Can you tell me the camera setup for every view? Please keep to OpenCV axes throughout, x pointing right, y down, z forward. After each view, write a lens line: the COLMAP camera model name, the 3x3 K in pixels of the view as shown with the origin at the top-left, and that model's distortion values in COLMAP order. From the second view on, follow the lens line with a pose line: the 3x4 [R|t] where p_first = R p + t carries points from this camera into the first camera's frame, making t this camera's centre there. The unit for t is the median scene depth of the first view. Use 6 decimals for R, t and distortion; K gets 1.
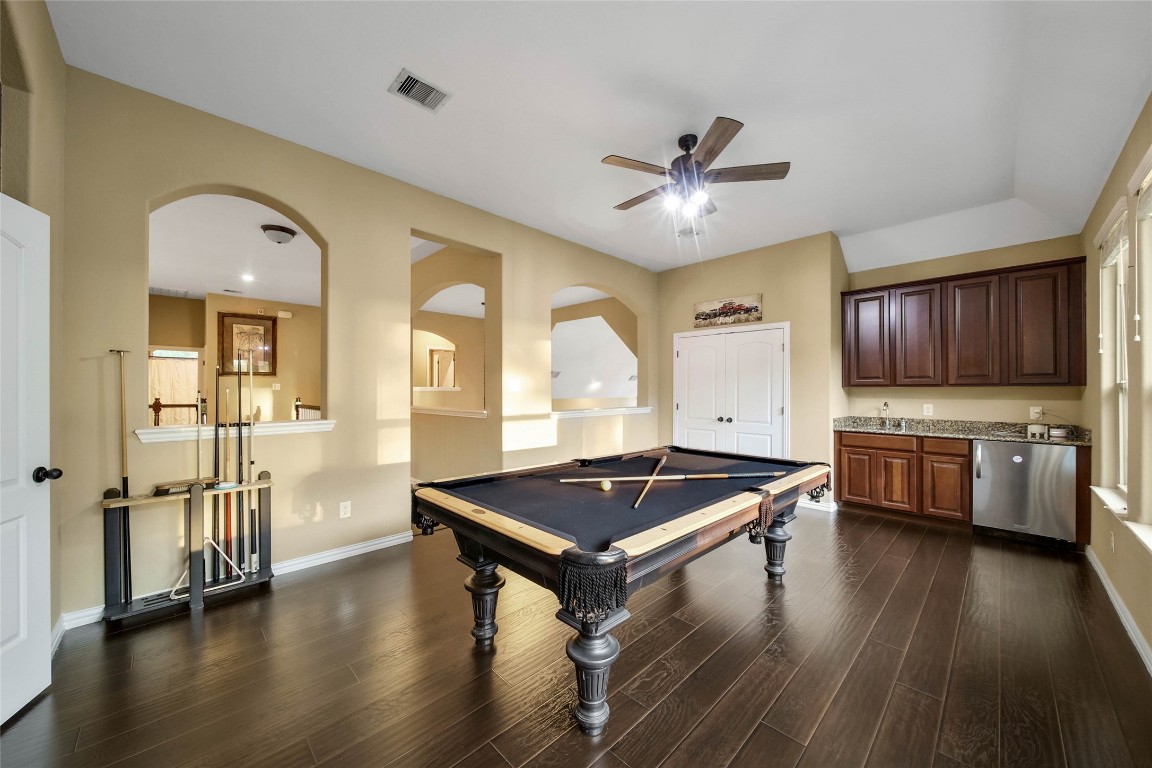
lens RADIAL K [[421.4, 0, 573.7], [0, 421.4, 390.9], [0, 0, 1]] dist [-0.005141, -0.001224]
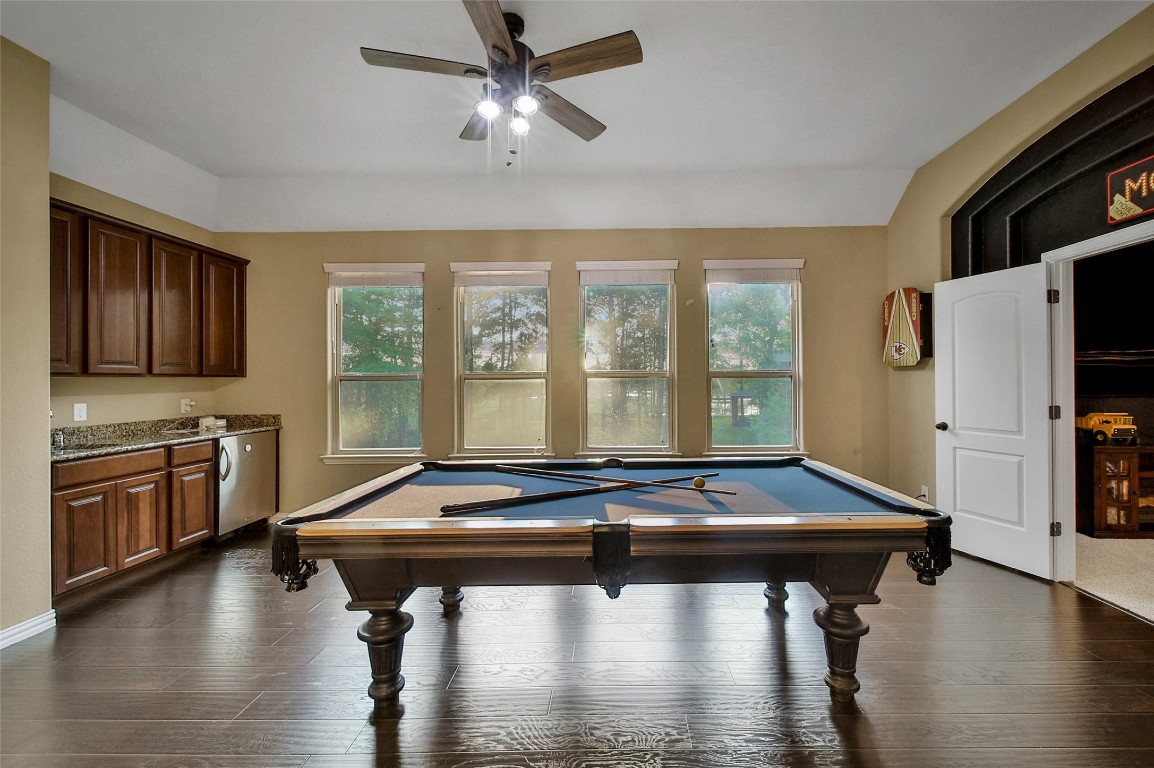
lens RADIAL K [[422.1, 0, 584.7], [0, 422.1, 379.8], [0, 0, 1]] dist [-0.005141, -0.001224]
pose [[-0.695526, 0.002678, 0.718496, -0.196018], [-0.000776, 0.999990, -0.004478, -0.003083], [-0.718500, -0.003672, -0.695517, 0.967468]]
